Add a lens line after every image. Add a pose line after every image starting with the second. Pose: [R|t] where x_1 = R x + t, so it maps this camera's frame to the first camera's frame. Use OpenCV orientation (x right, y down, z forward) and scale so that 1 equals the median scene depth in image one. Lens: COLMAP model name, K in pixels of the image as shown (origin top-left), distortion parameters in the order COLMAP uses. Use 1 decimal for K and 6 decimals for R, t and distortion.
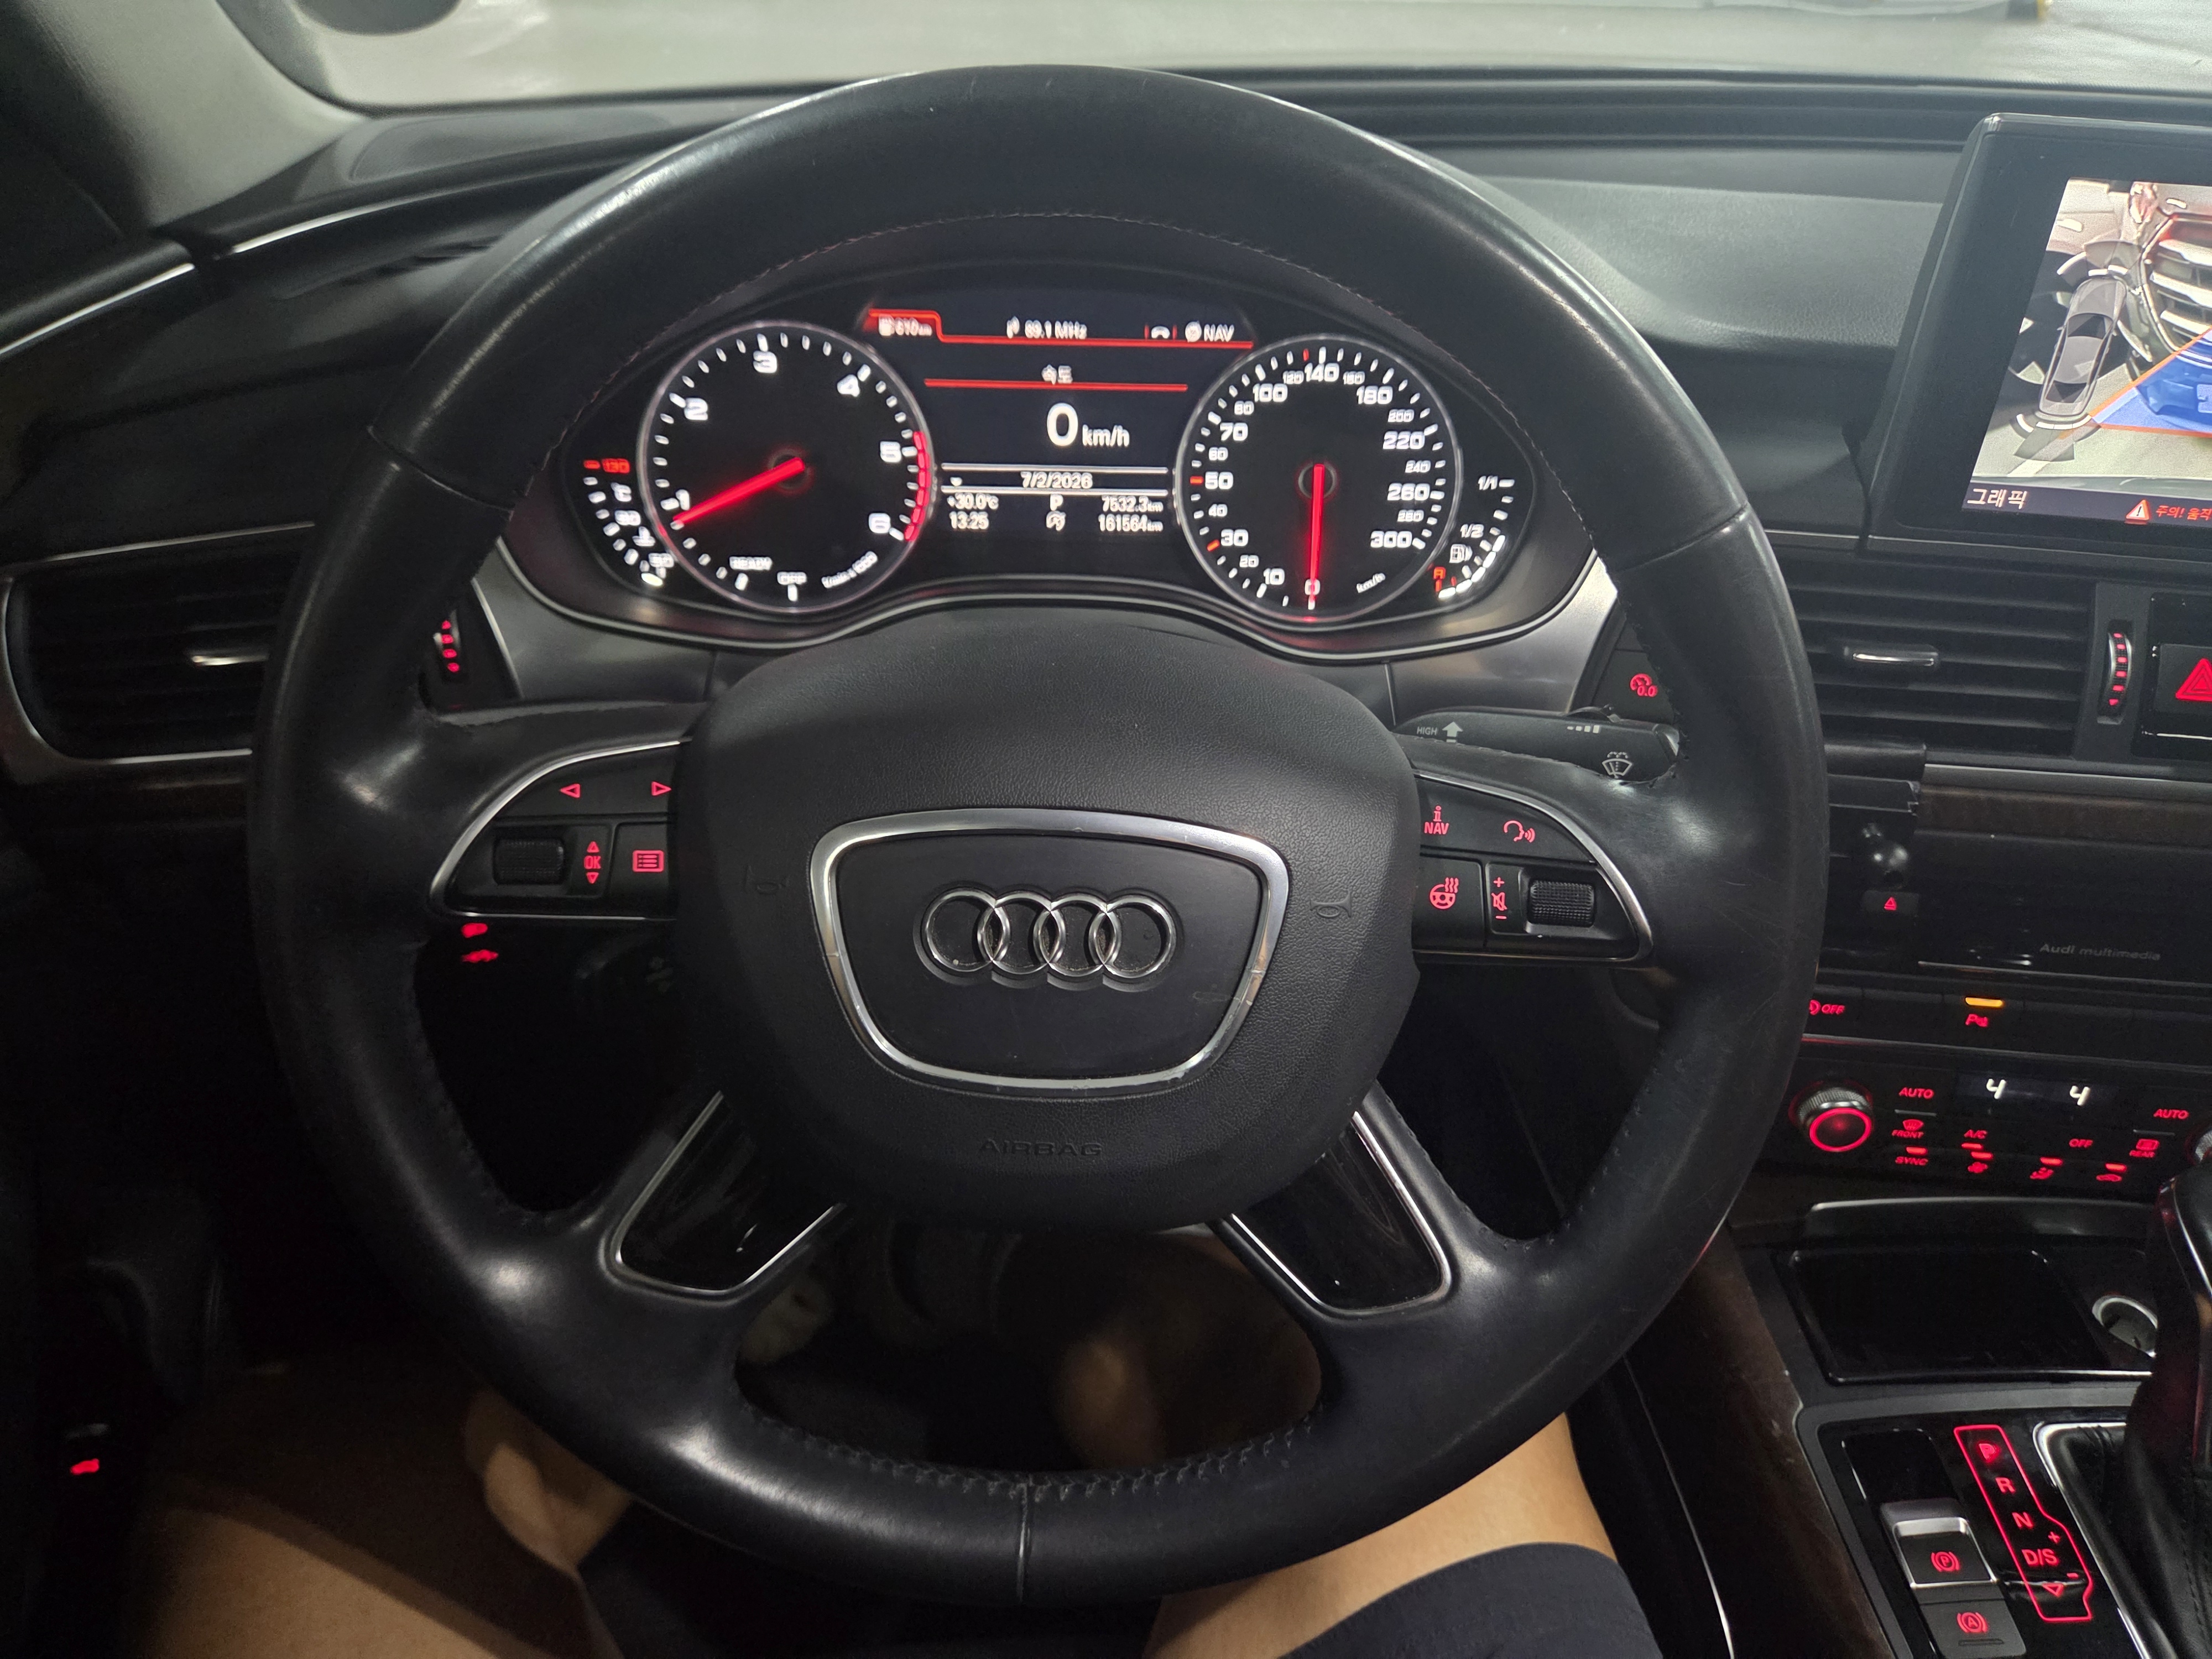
lens RADIAL K [[1548.1, 0, 1106.0], [0, 1548.1, 829.5], [0, 0, 1]] dist [0.056619, -0.064721]
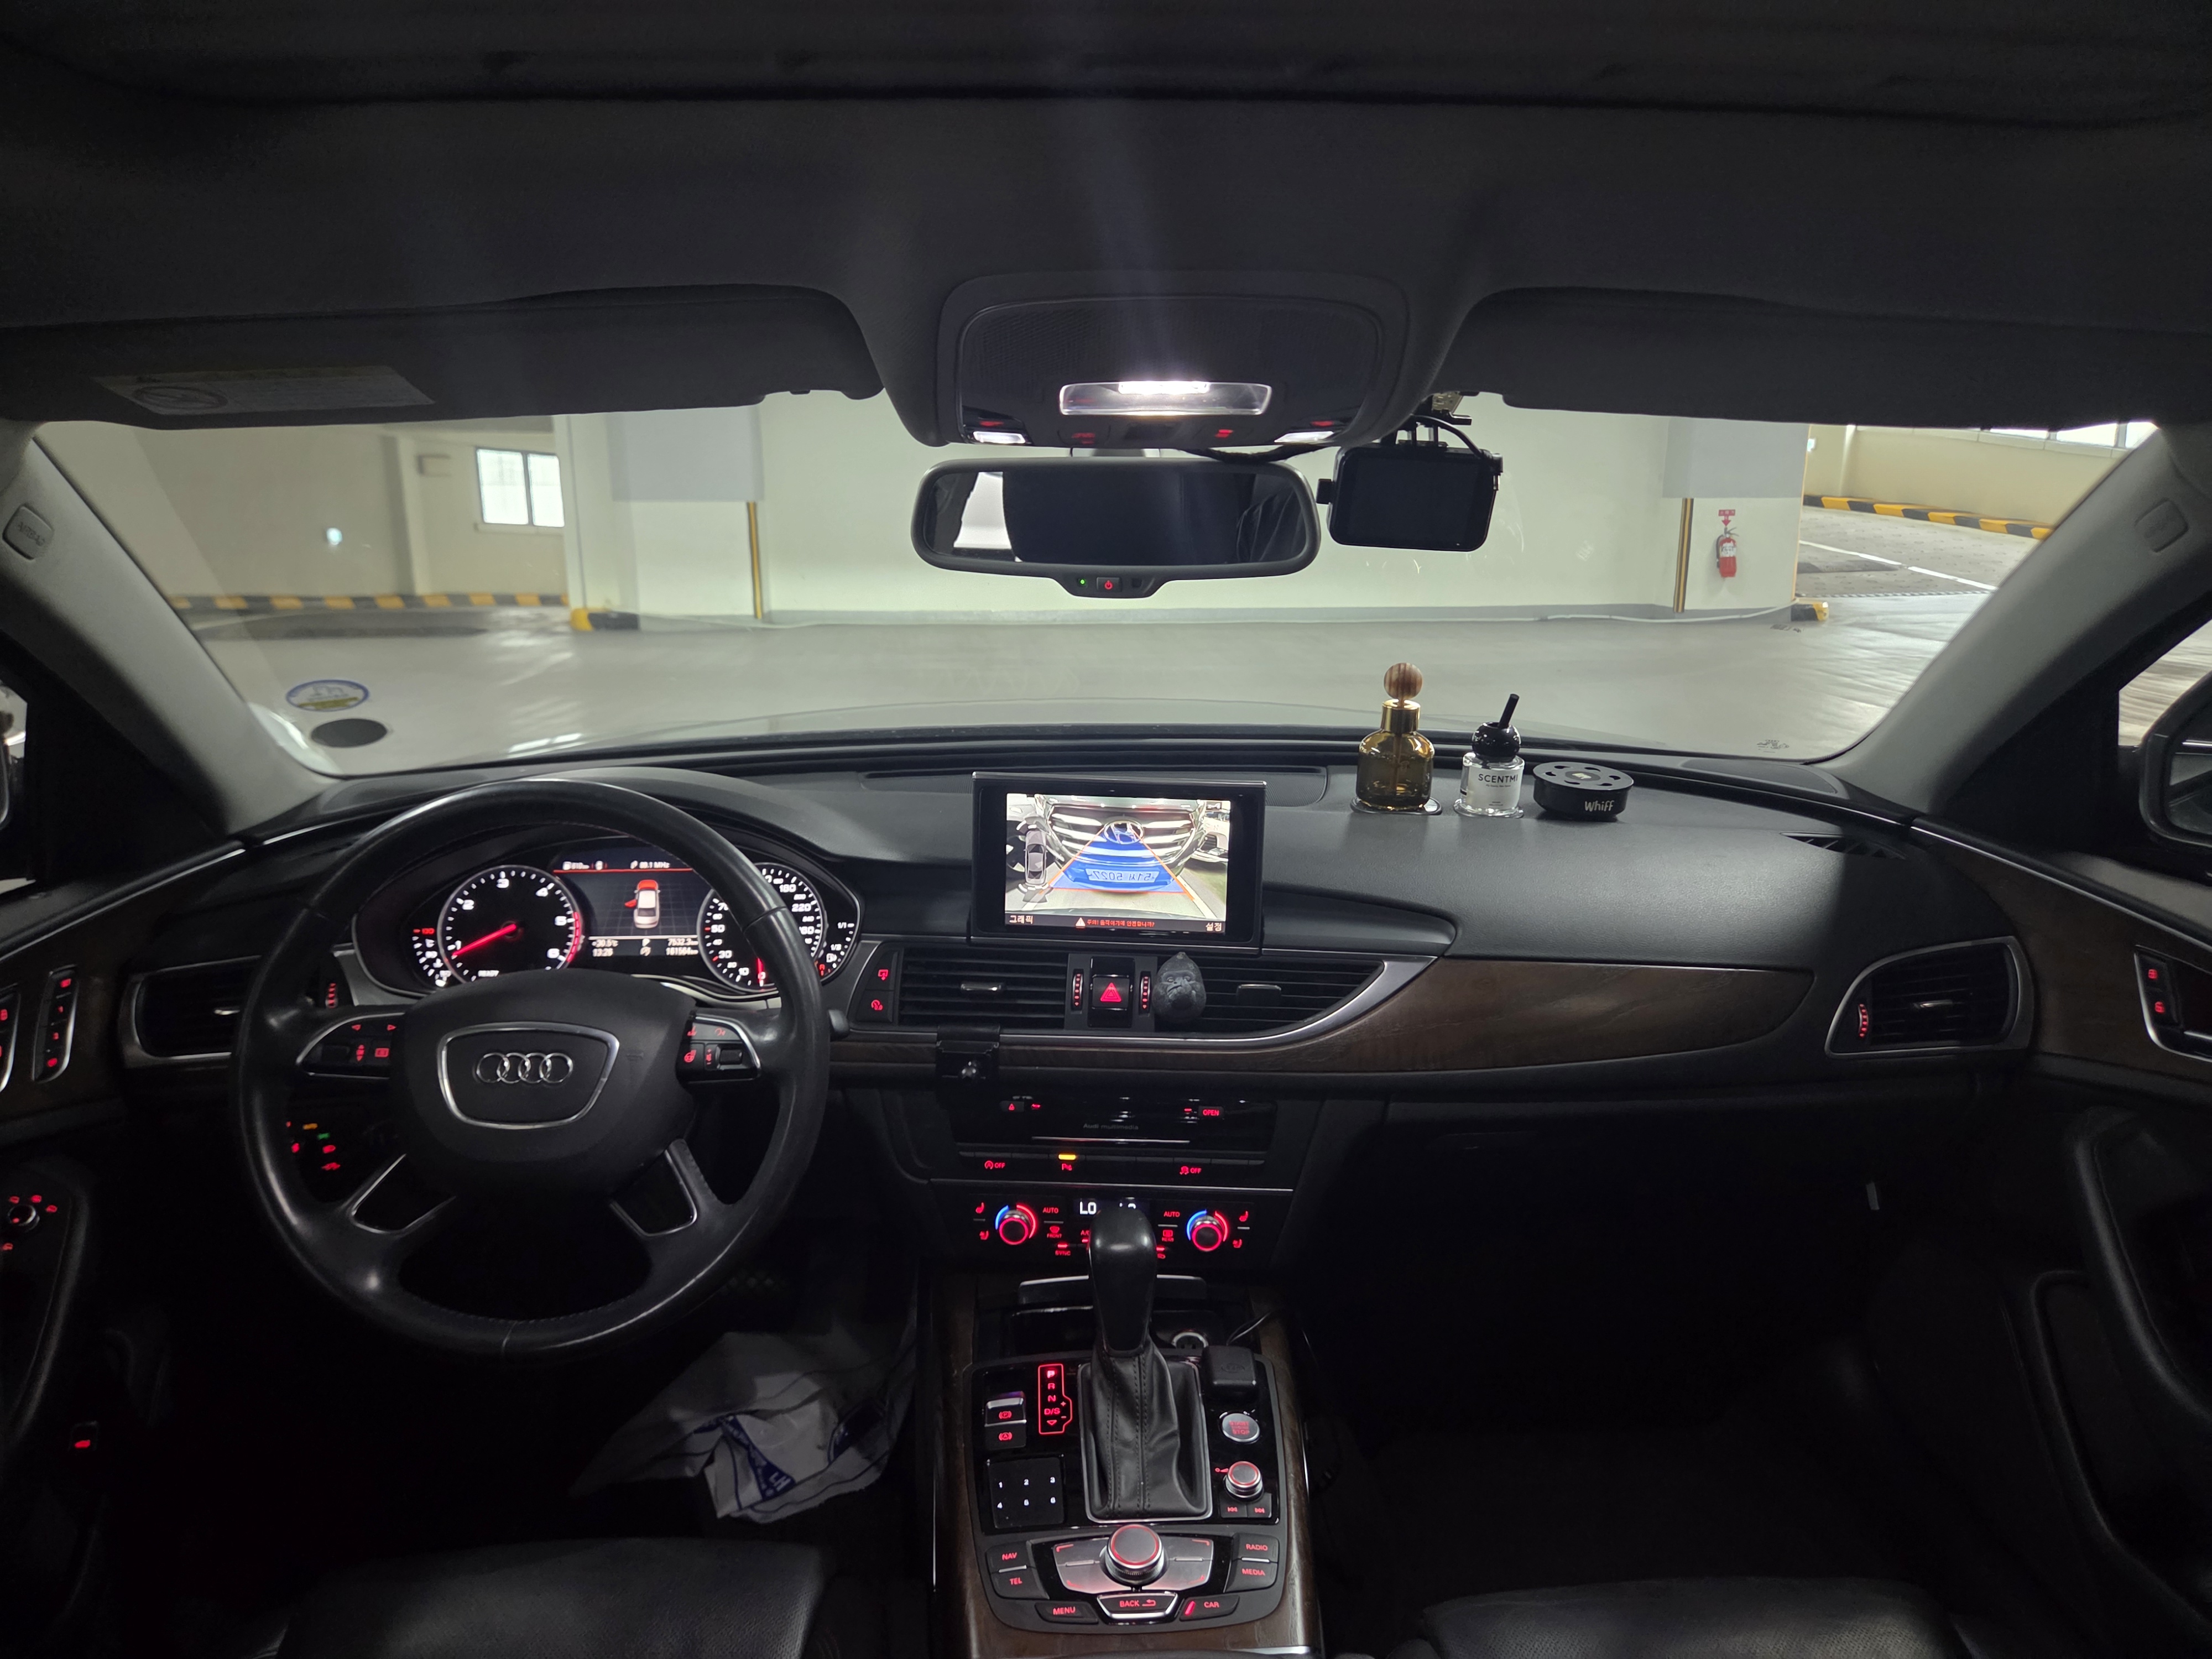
lens RADIAL K [[1492.3, 0, 1117.1], [0, 1492.3, 830.4], [0, 0, 1]] dist [0.057965, -0.050674]
pose [[0.999241, -0.031890, 0.022359, 0.587212], [0.037604, 0.939404, -0.340743, 0.376588], [-0.010138, 0.341325, 0.939891, -1.001942]]
